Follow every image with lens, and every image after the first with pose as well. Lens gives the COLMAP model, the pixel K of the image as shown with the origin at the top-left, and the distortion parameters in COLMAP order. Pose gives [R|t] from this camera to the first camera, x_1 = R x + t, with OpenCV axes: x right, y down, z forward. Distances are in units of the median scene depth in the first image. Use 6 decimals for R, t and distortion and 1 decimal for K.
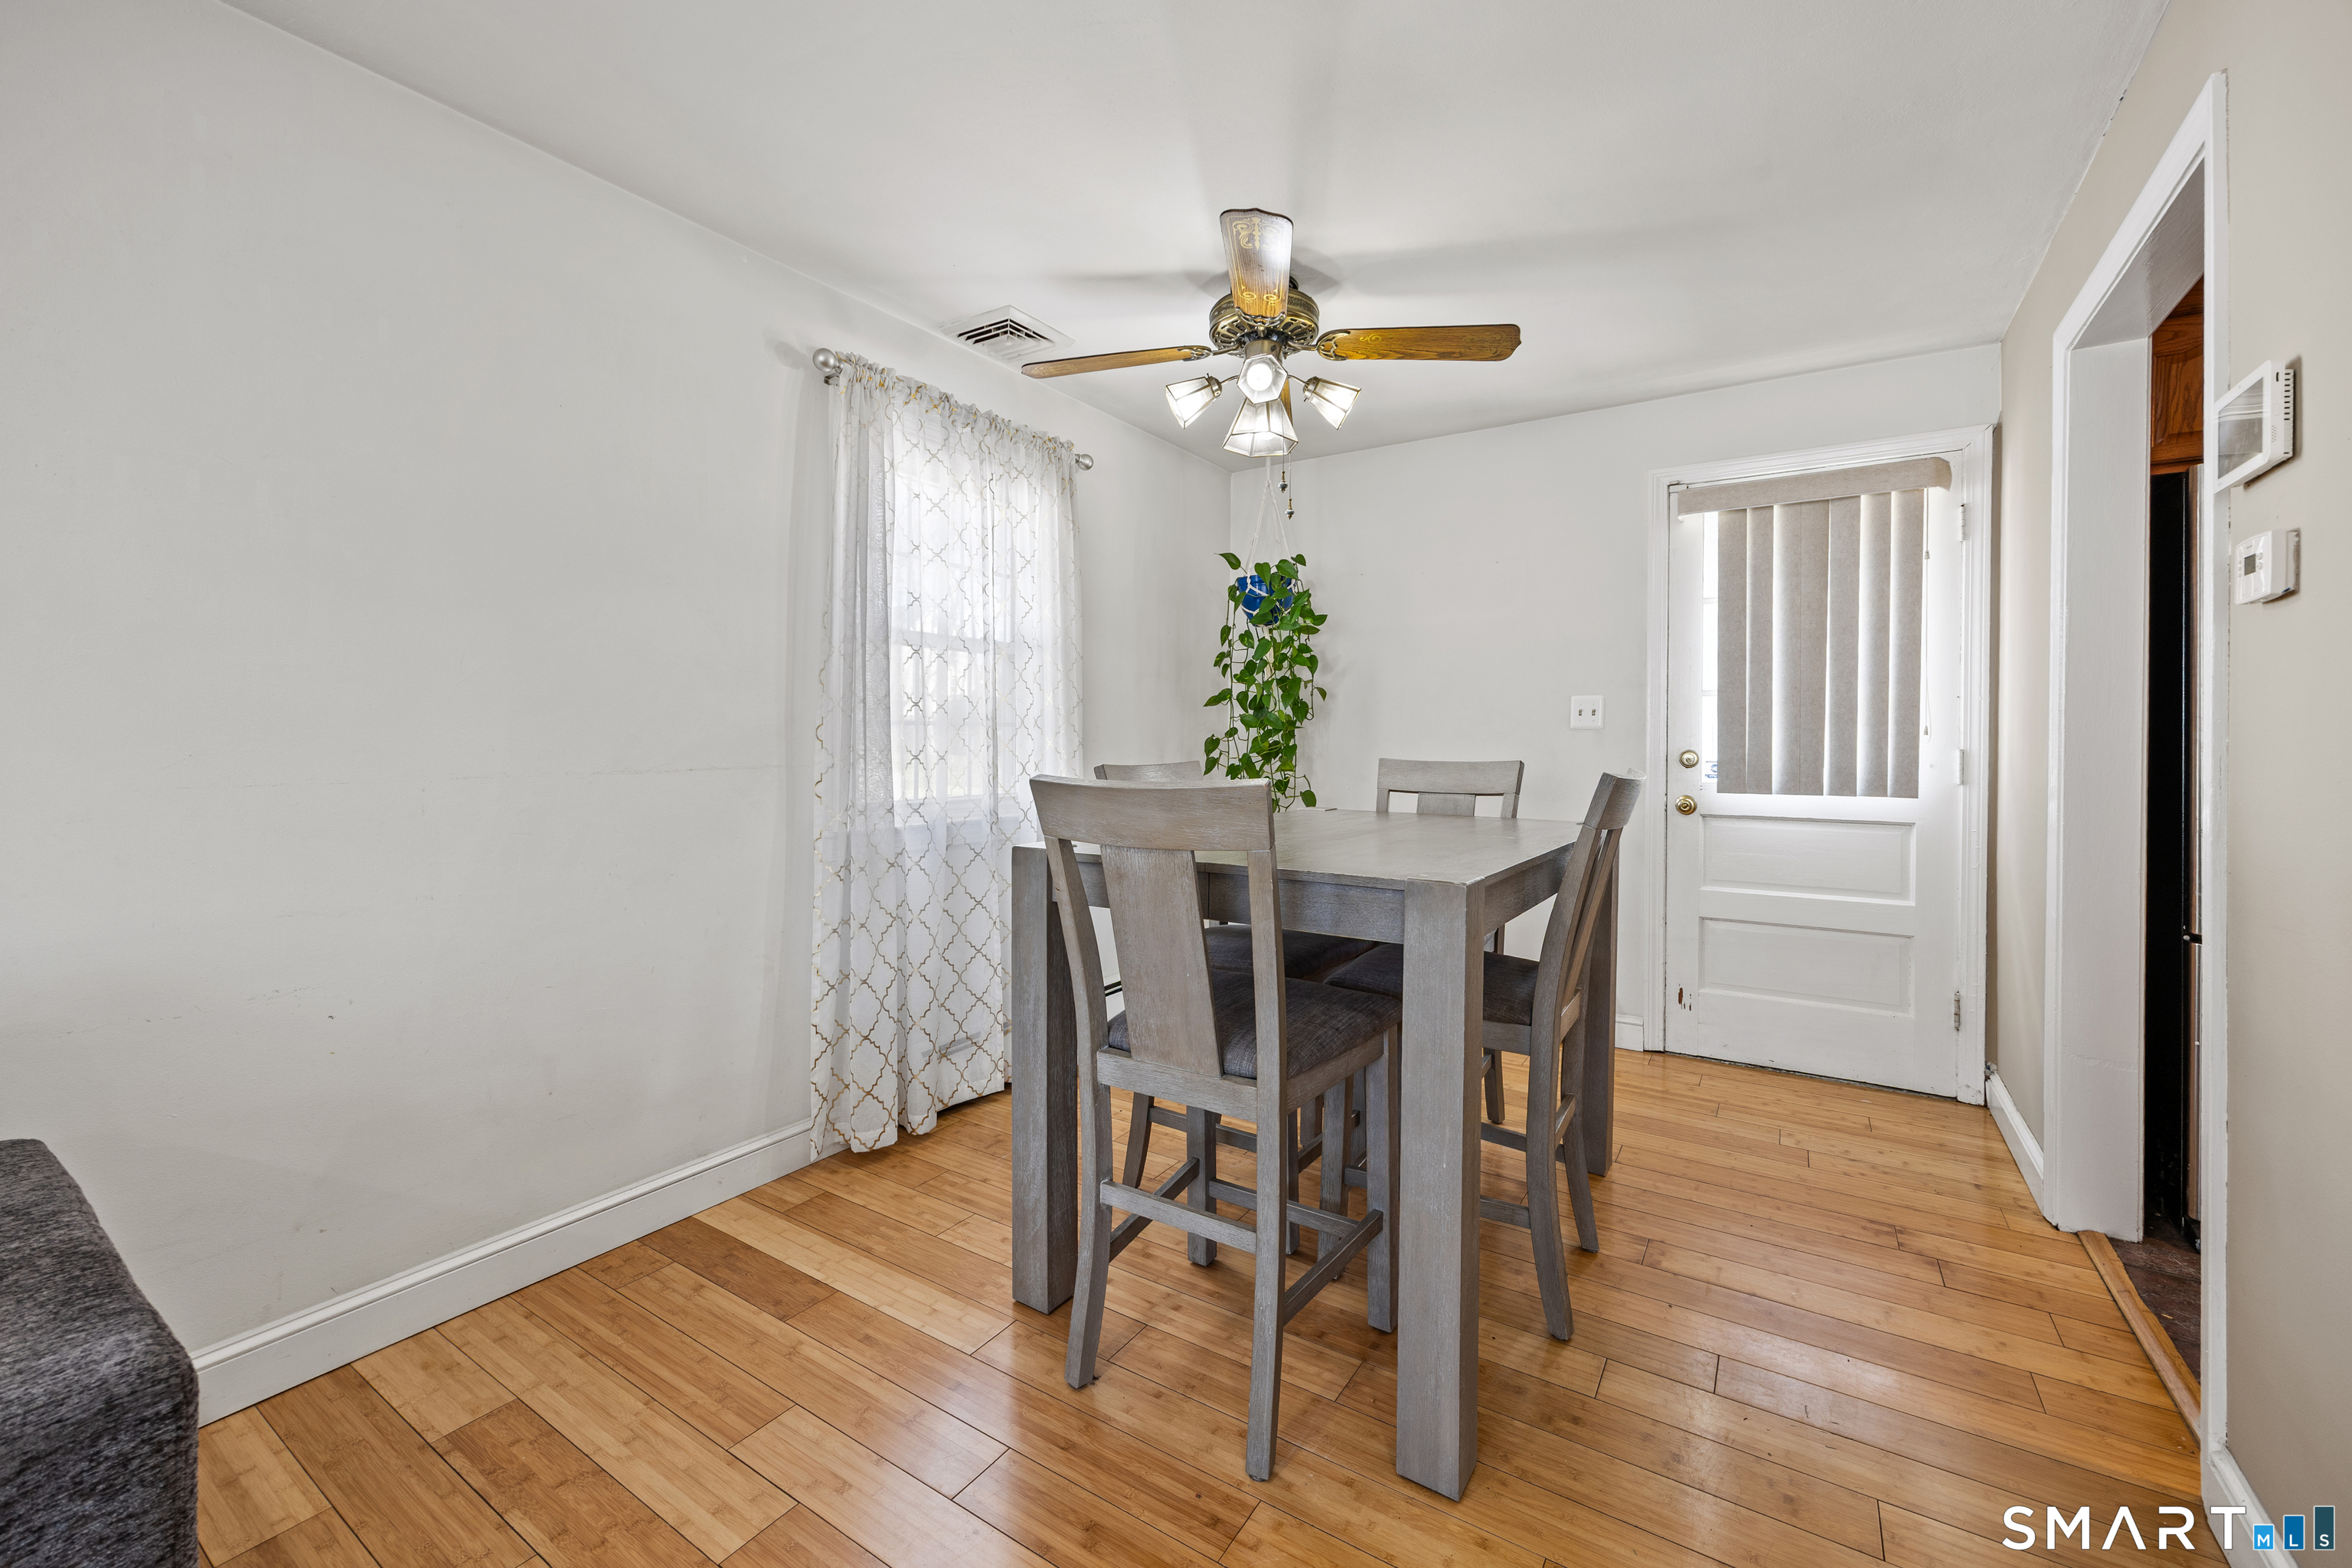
lens RADIAL K [[949.4, 0, 1175.2], [0, 949.4, 738.0], [0, 0, 1]] dist [0.000733, 0.000166]
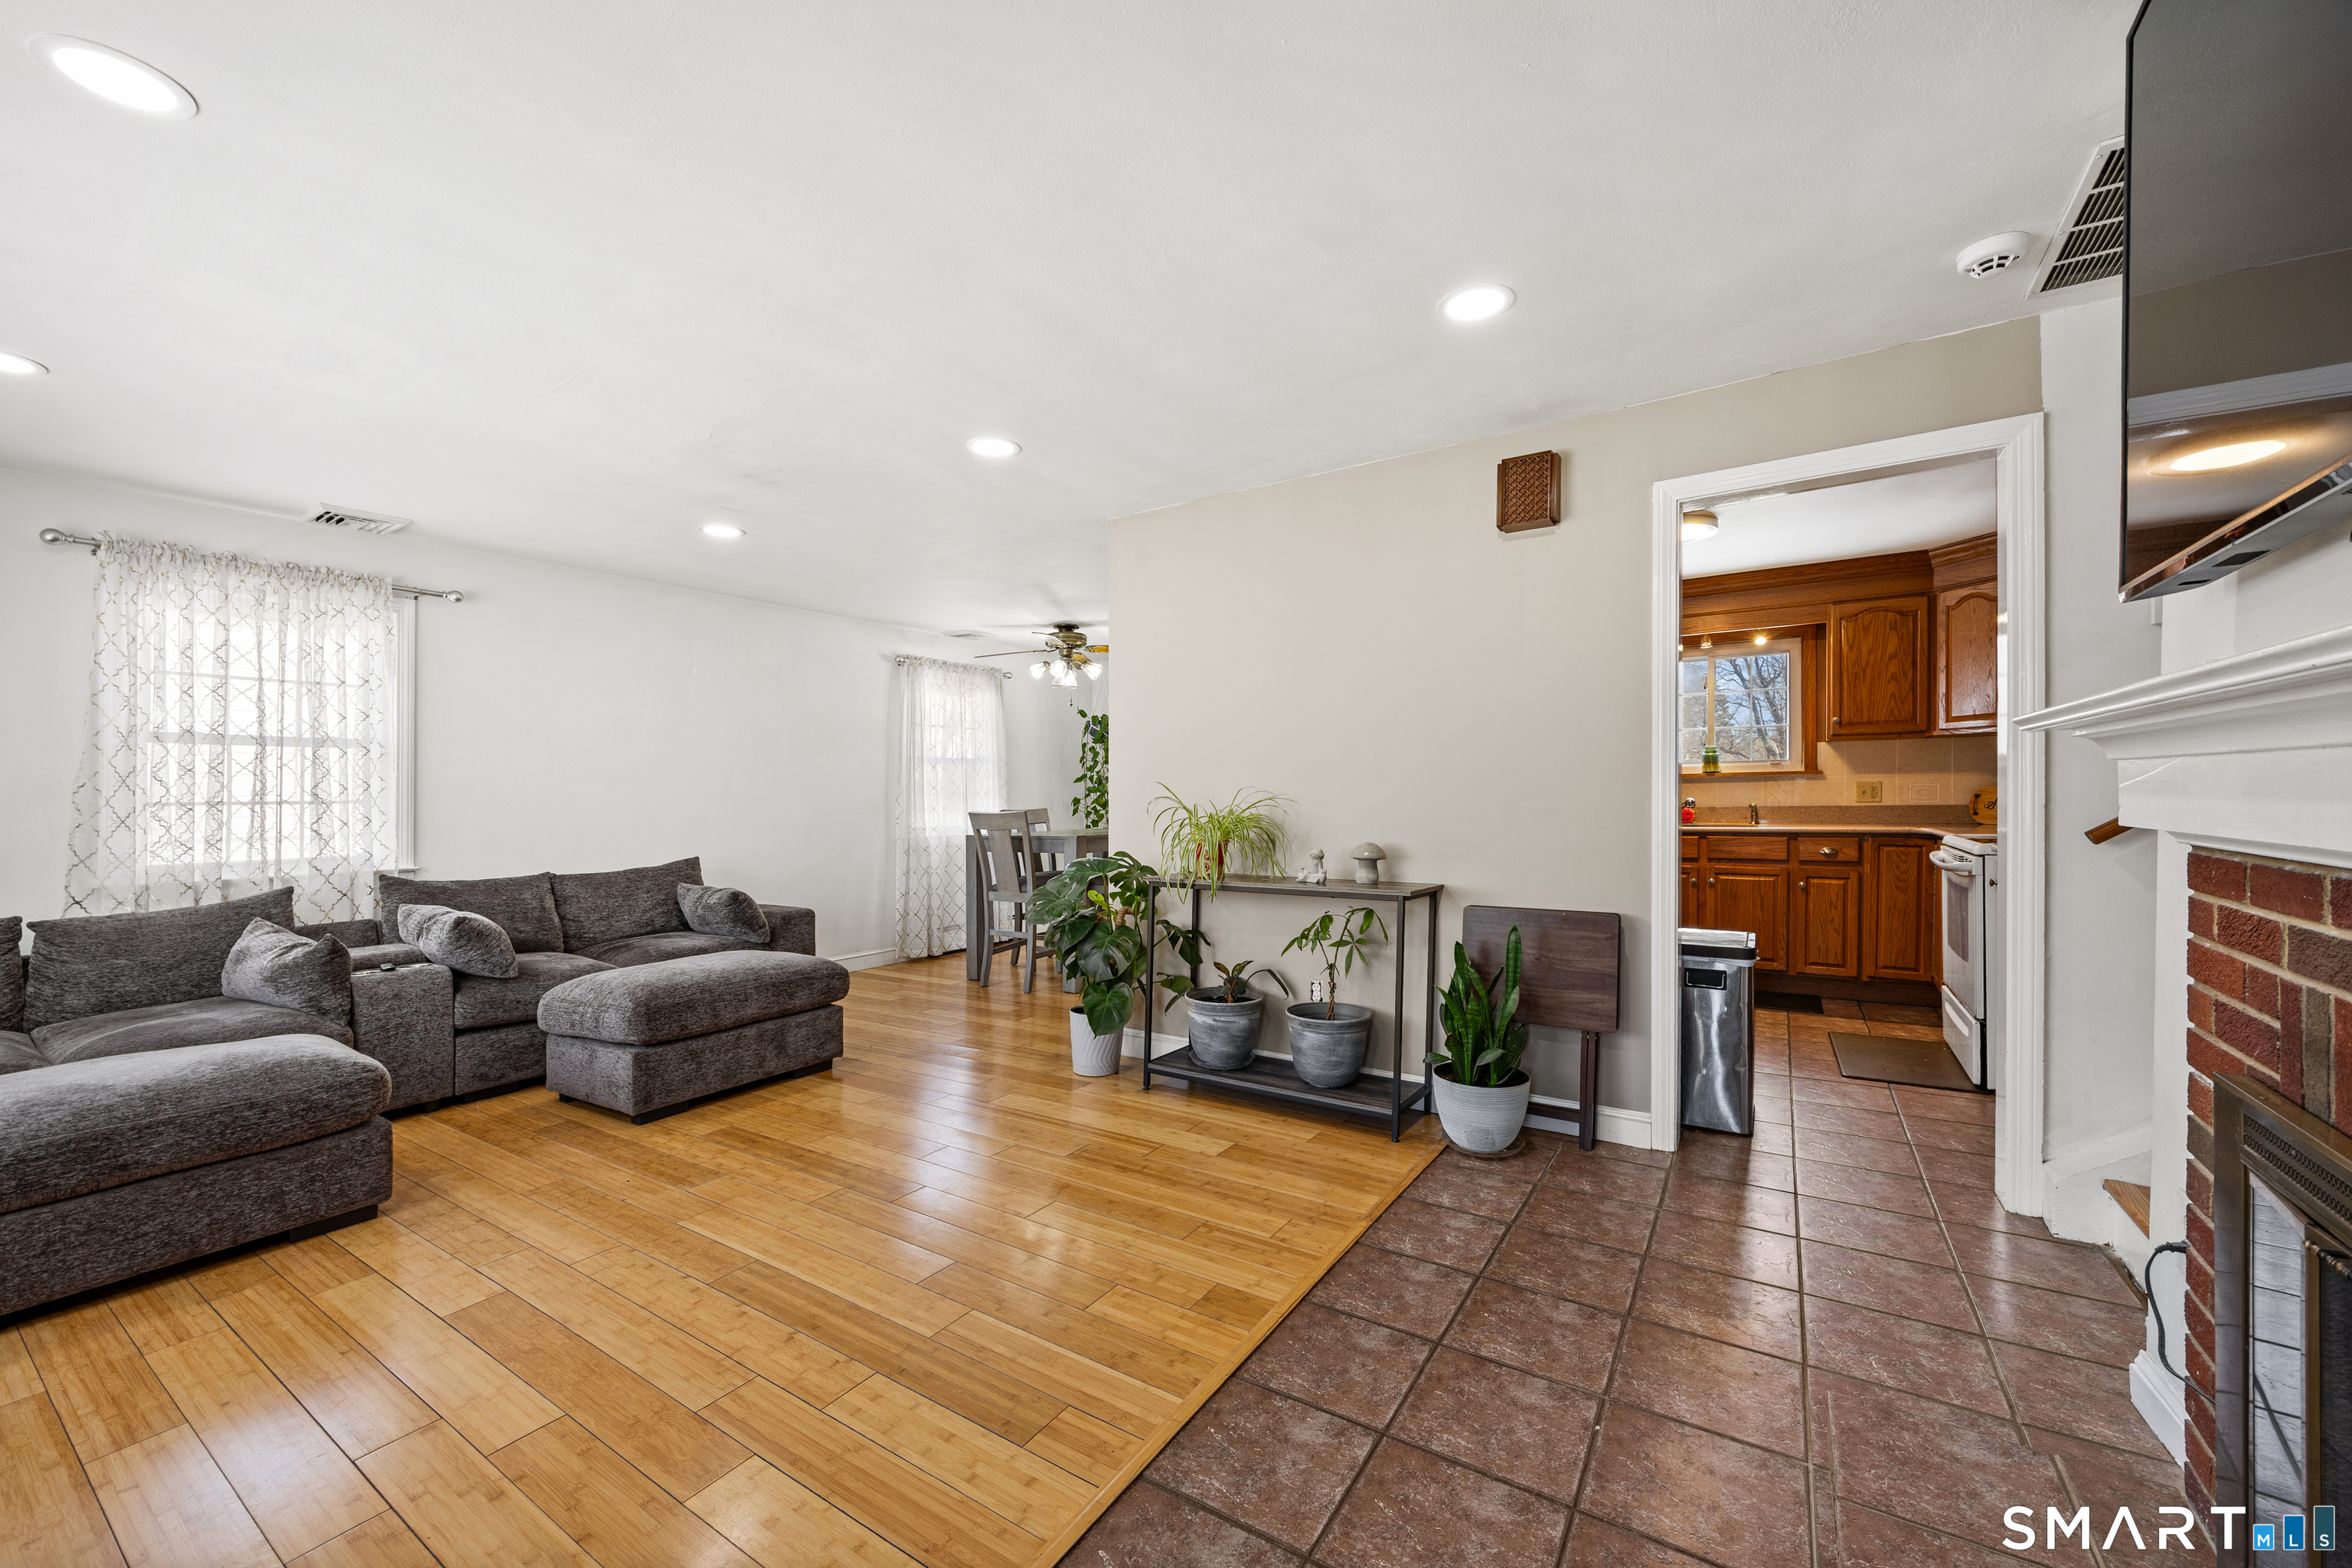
lens RADIAL K [[911.2, 0, 1173.6], [0, 911.2, 776.8], [0, 0, 1]] dist [-0.001105, 0.000068]
pose [[0.999959, -0.009038, 0.001088, 0.377202], [0.009054, 0.999836, -0.015702, -0.021006], [-0.000946, 0.015712, 0.999876, -1.480764]]
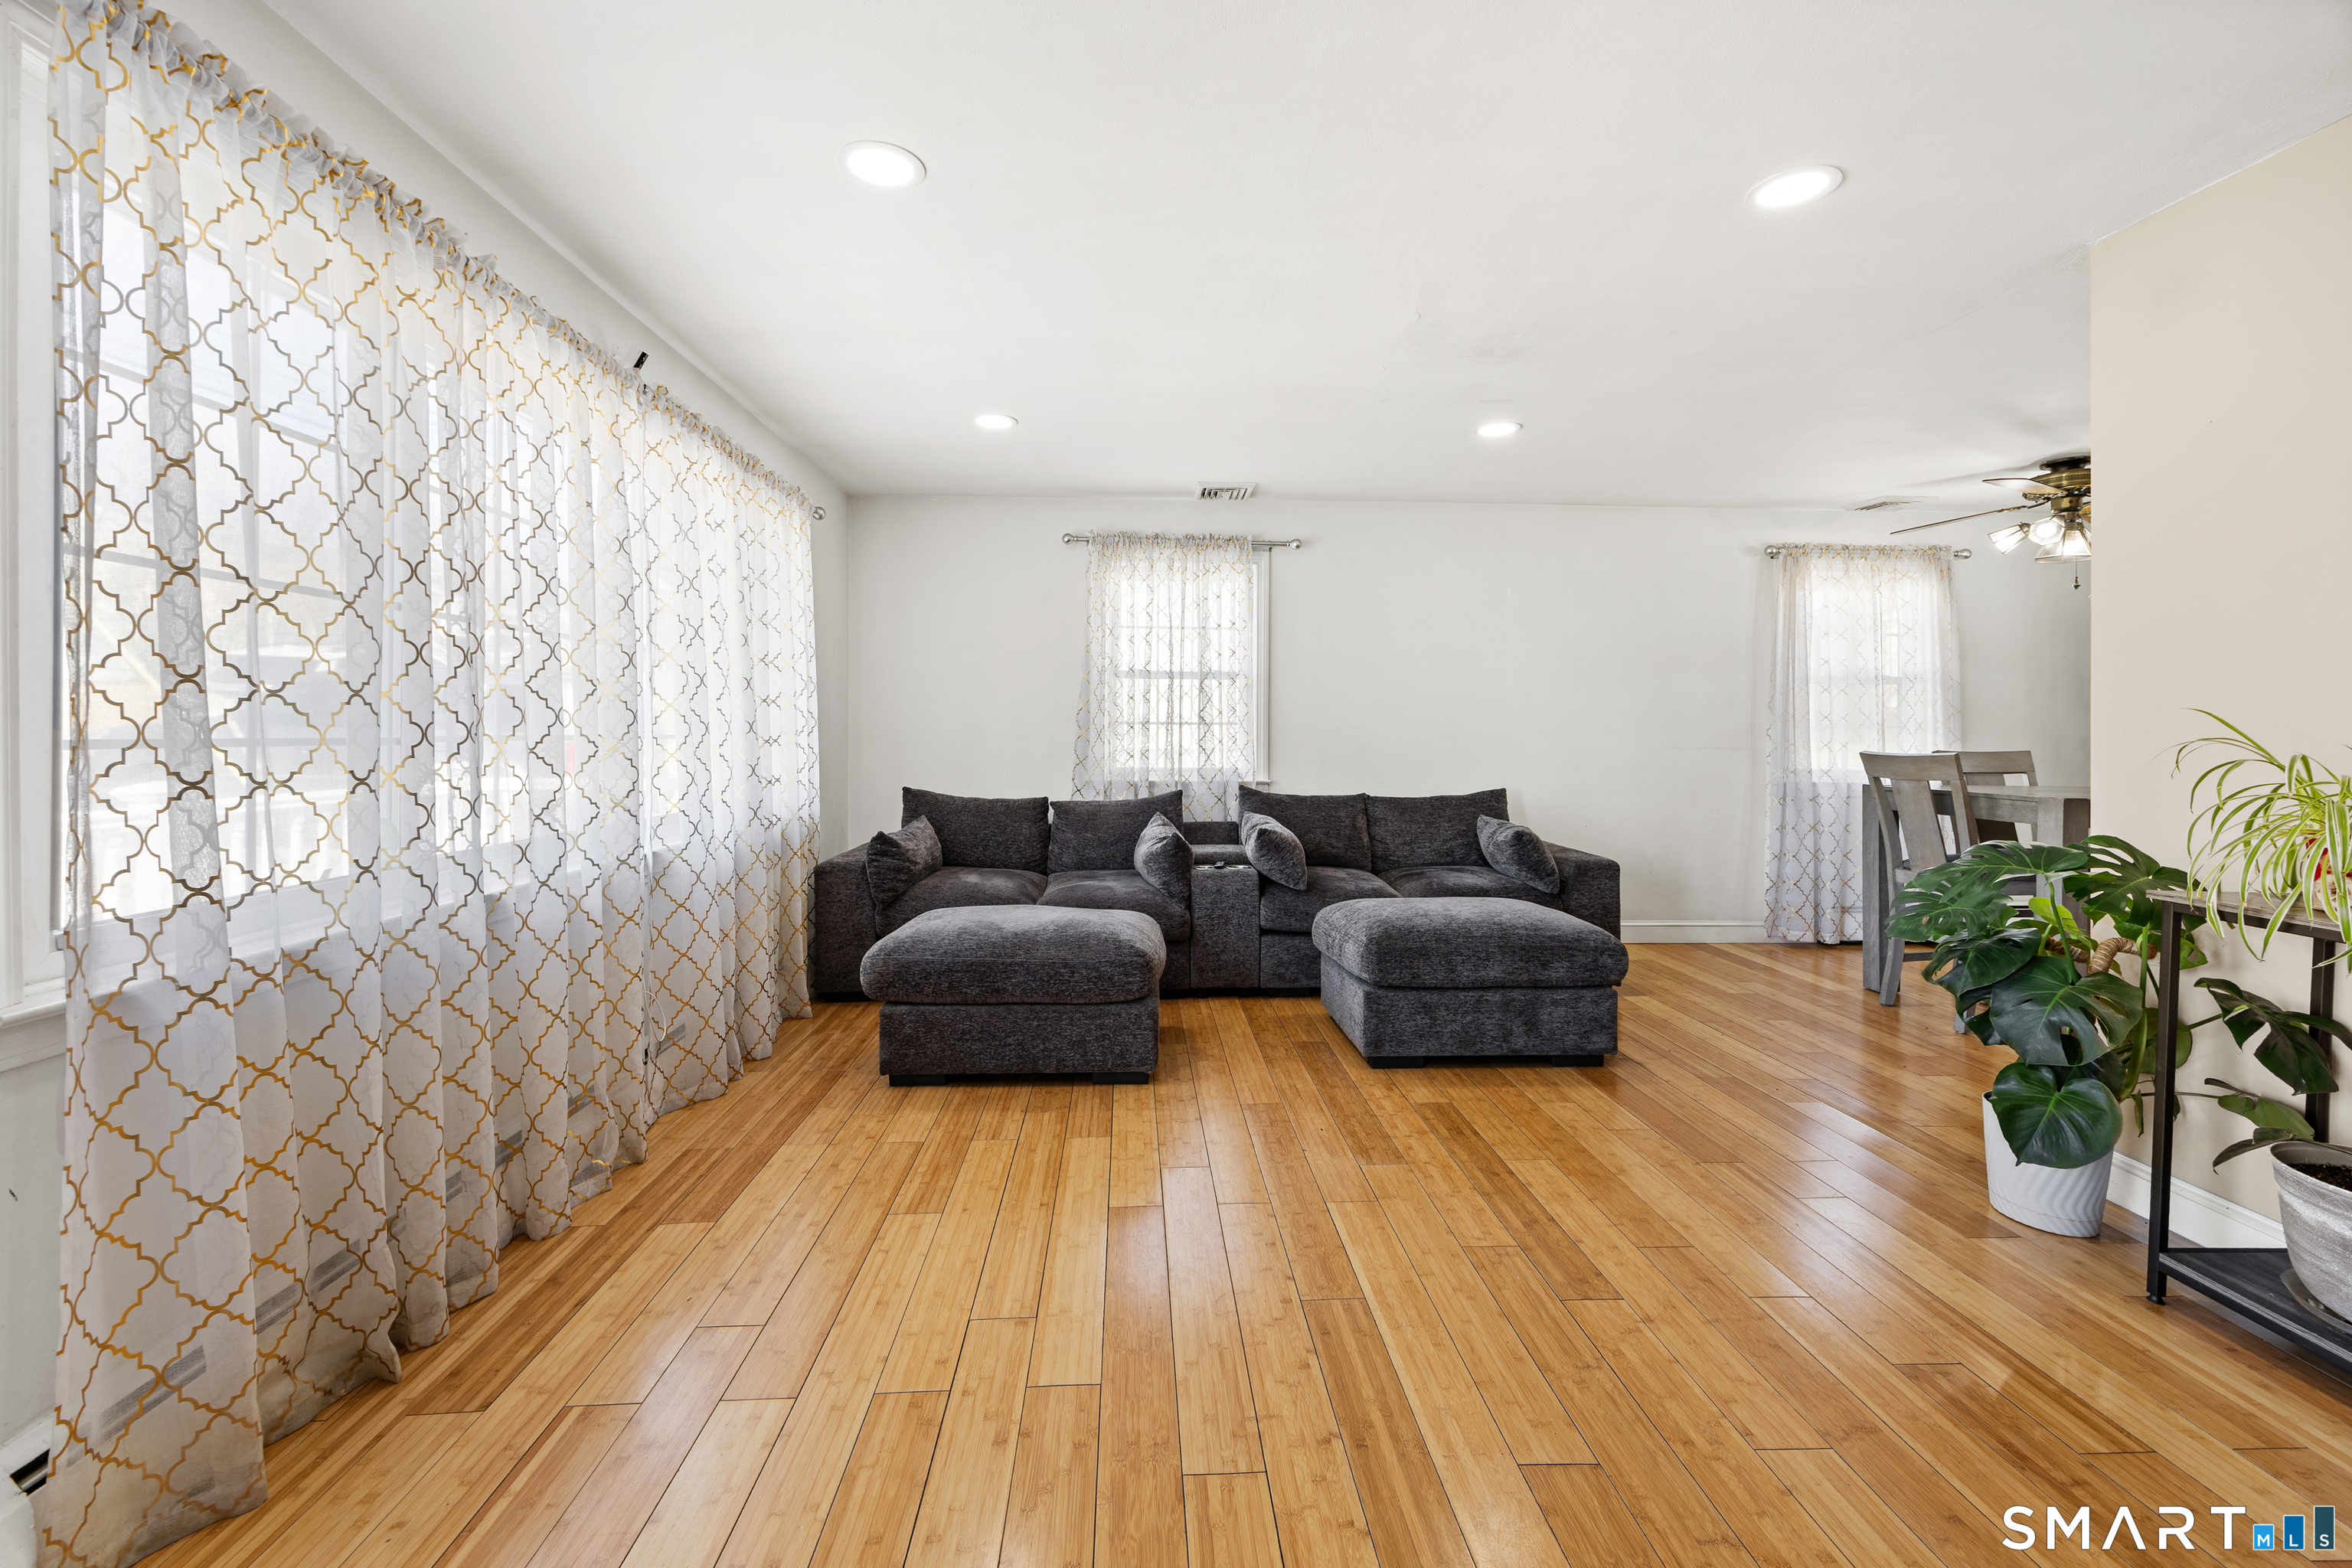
lens RADIAL K [[930.7, 0, 1175.5], [0, 930.7, 706.8], [0, 0, 1]] dist [0.000061, 0.000308]
pose [[0.592369, -0.008344, -0.805624, 0.465827], [-0.006494, 0.999864, -0.015131, -0.020202], [0.805641, 0.014195, 0.592234, -1.170361]]
